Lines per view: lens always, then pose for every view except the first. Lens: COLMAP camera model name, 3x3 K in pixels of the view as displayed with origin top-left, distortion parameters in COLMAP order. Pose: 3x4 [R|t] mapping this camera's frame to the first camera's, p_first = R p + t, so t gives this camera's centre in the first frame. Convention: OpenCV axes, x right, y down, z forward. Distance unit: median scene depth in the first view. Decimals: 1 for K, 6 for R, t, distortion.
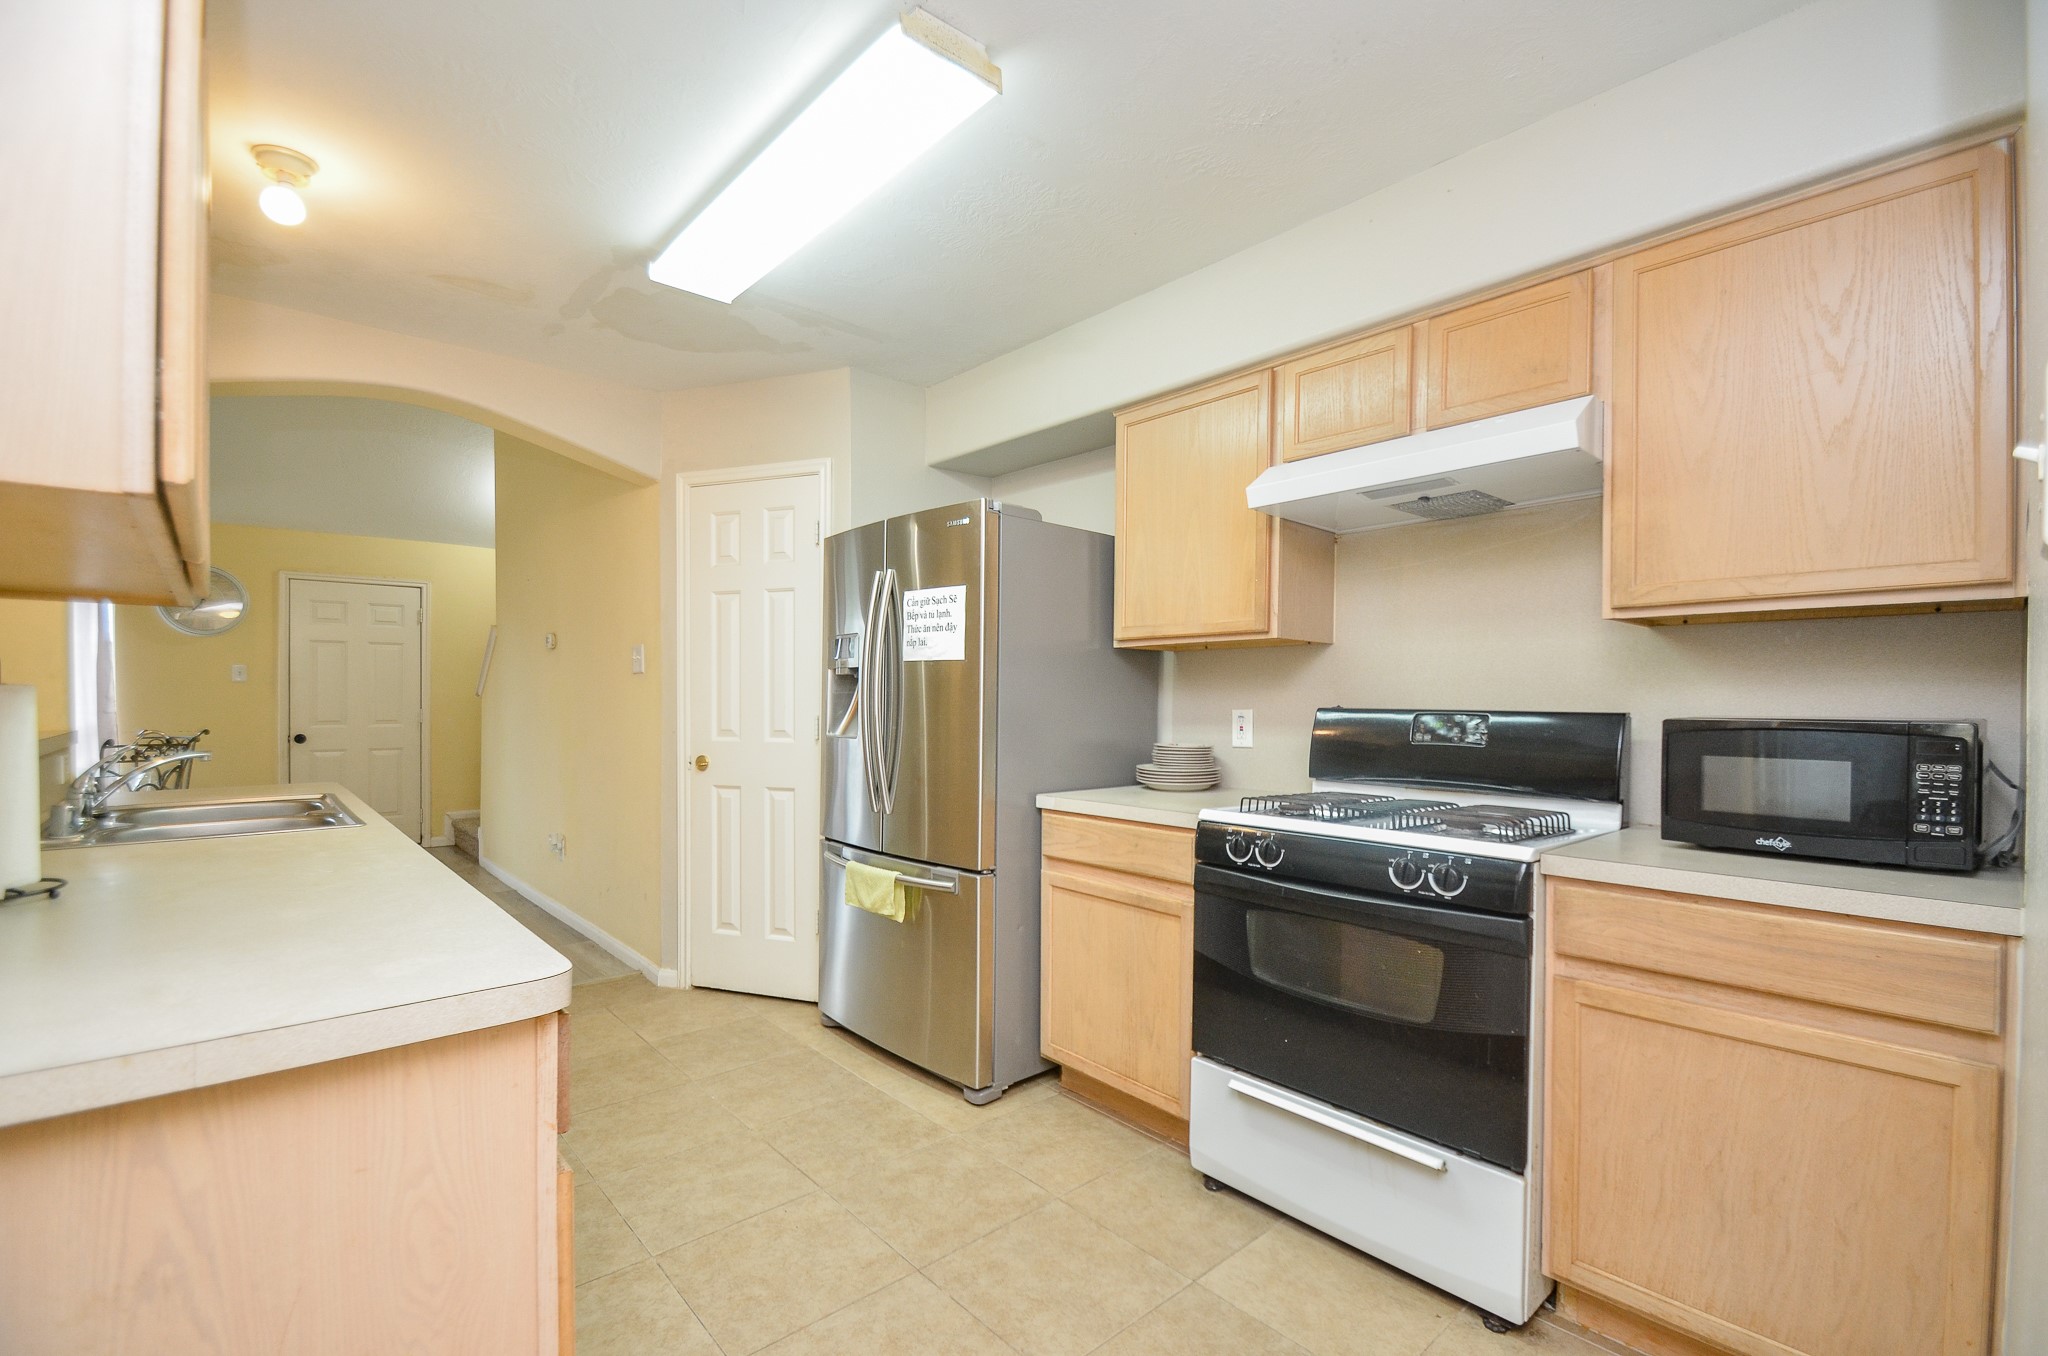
lens RADIAL K [[896.0, 0, 1023.8], [0, 896.0, 708.0], [0, 0, 1]] dist [0.015716, -0.016632]
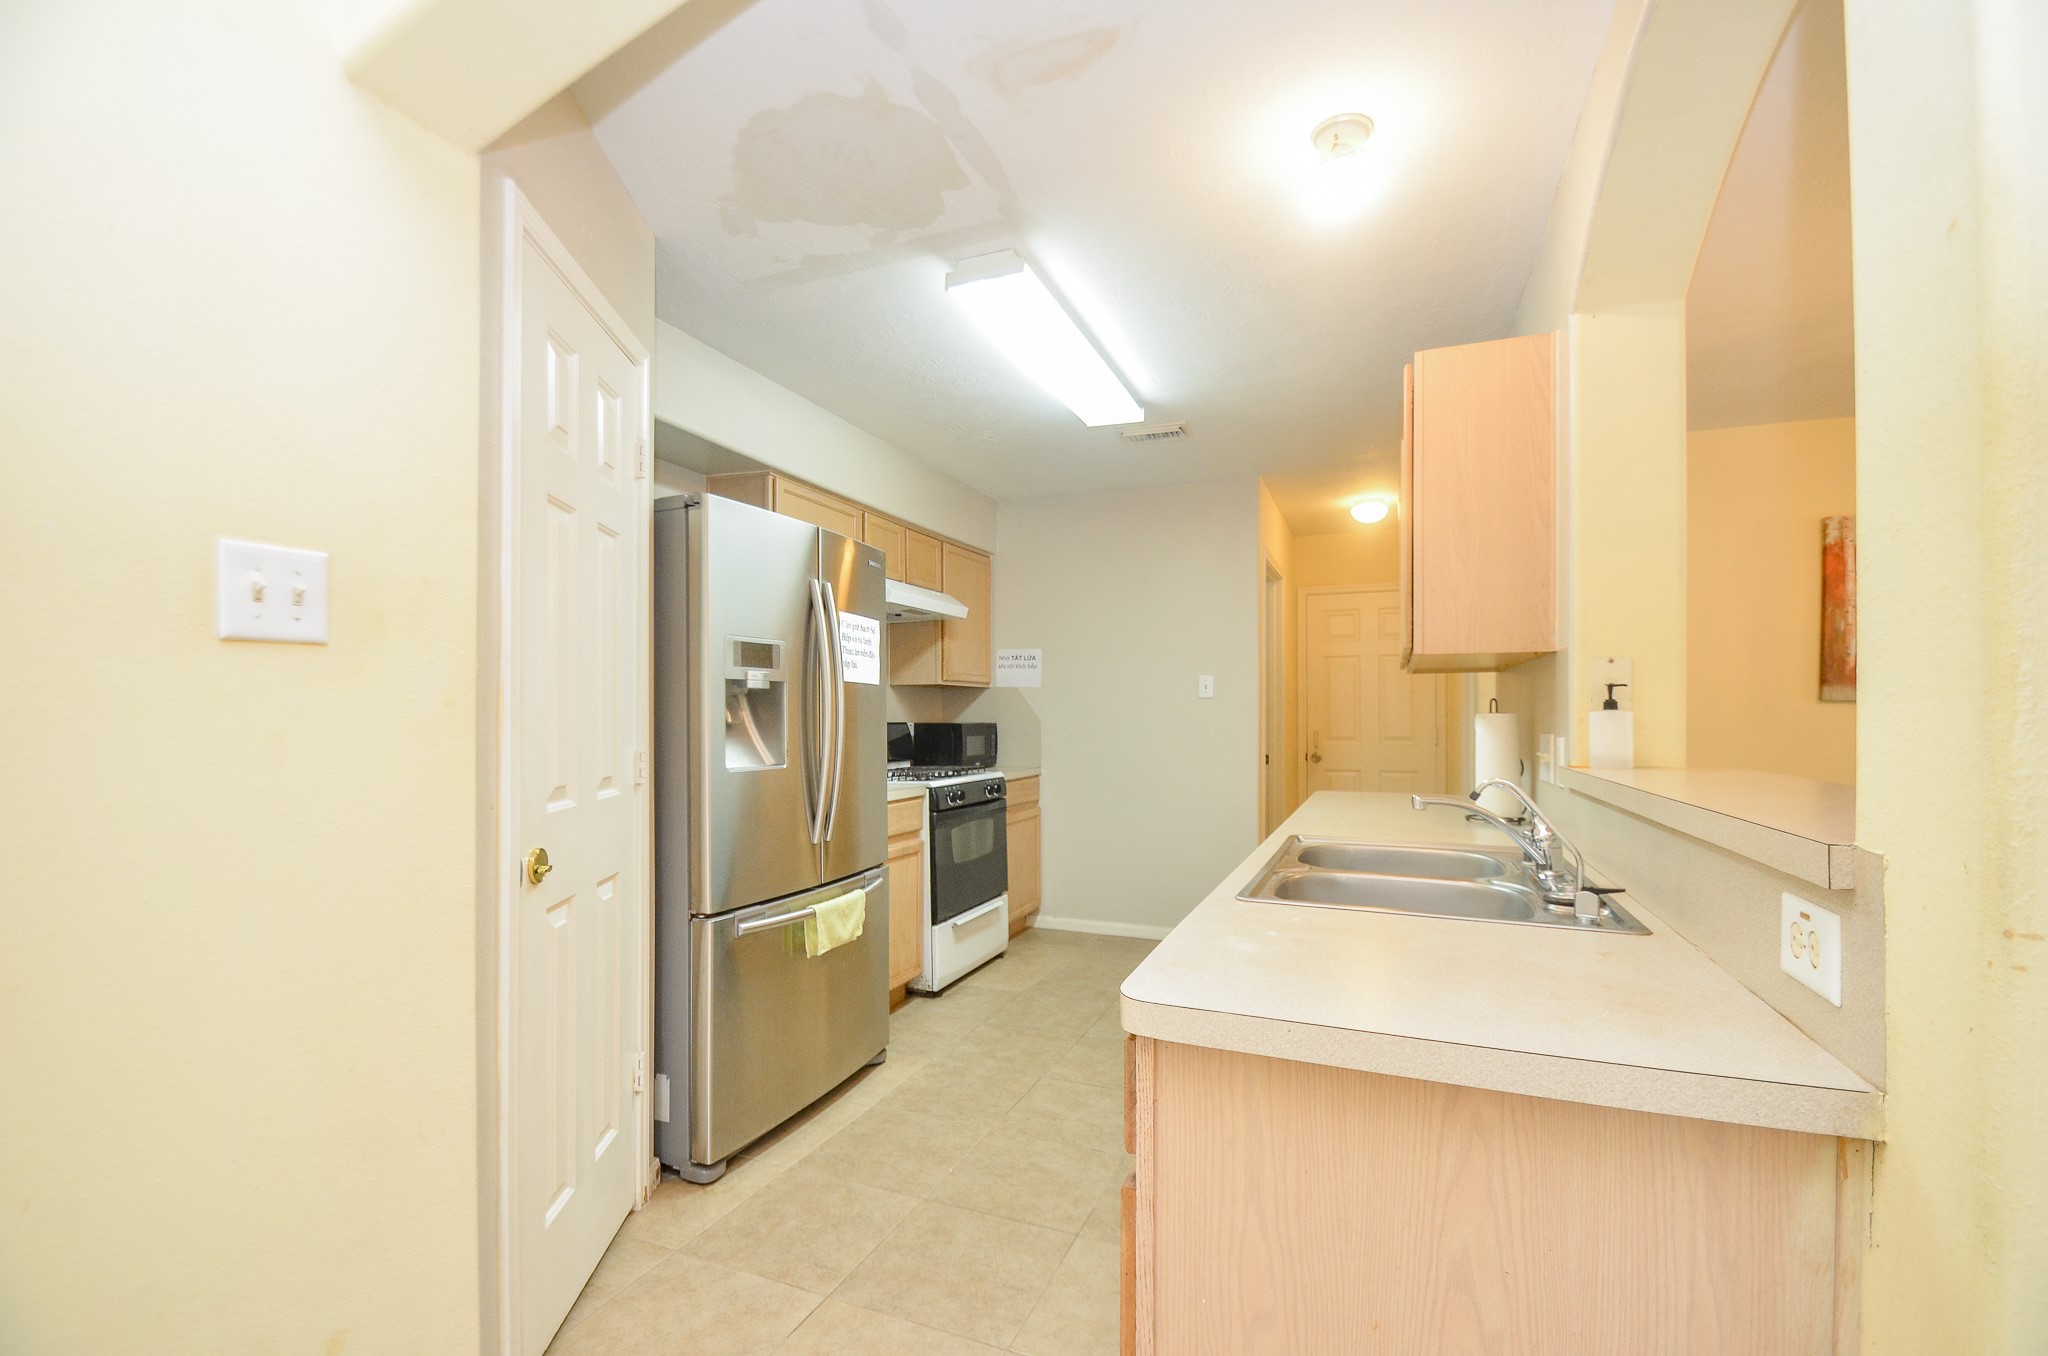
lens RADIAL K [[896.0, 0, 1023.8], [0, 896.0, 708.0], [0, 0, 1]] dist [0.015716, -0.016632]
pose [[-0.441300, 0.003003, 0.897354, -1.182425], [0.007897, 0.999969, 0.000538, -0.022656], [-0.897325, 0.007324, -0.441310, 1.333092]]
